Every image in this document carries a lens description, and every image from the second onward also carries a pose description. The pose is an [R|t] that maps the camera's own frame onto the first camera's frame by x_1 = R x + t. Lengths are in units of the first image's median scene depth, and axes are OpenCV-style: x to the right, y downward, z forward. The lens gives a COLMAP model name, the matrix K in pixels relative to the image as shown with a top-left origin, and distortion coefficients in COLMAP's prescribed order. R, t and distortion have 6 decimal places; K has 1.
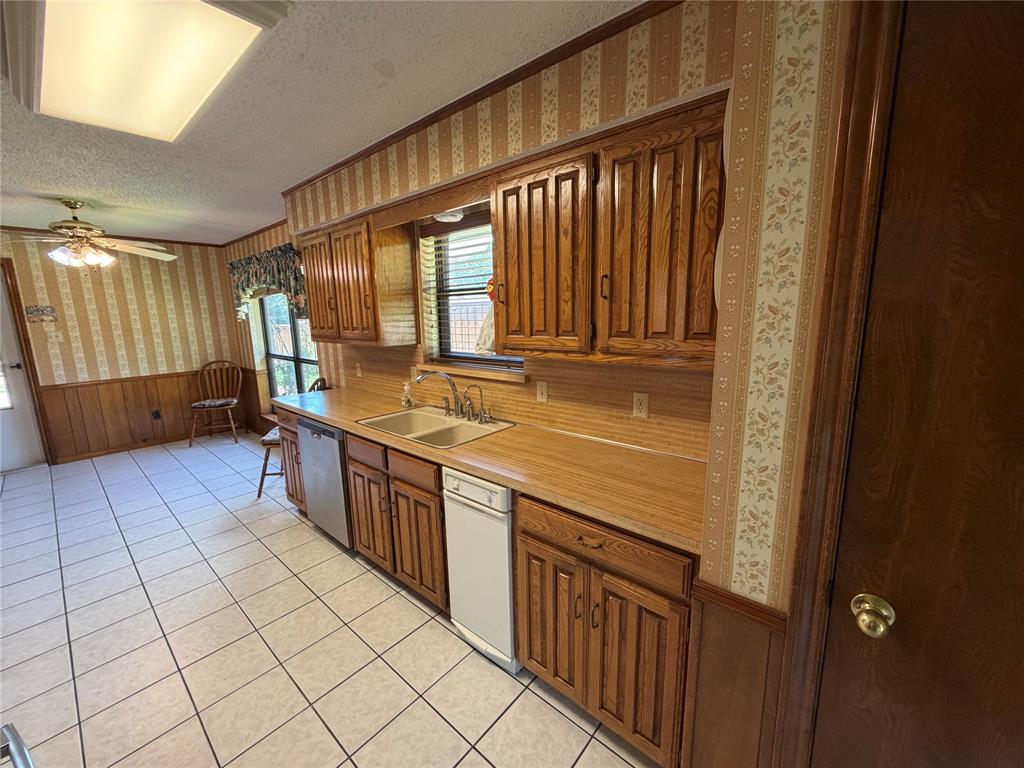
lens RADIAL K [[408.2, 0, 511.9], [0, 408.2, 384.1], [0, 0, 1]] dist [0.001797, -0.000411]
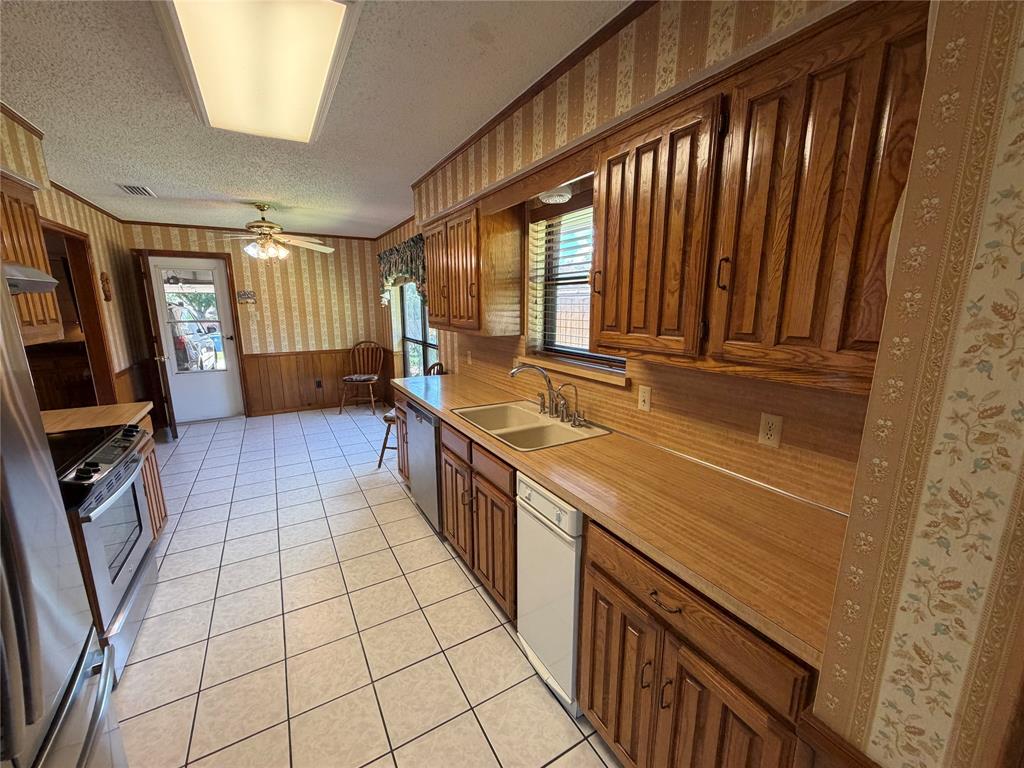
lens RADIAL K [[408.2, 0, 512.5], [0, 408.2, 384.4], [0, 0, 1]] dist [0.001797, -0.000411]
pose [[0.946723, 0.082219, -0.311378, 0.088087], [-0.074320, 0.996541, 0.037172, -0.025353], [0.313357, -0.012050, 0.949559, 0.122281]]
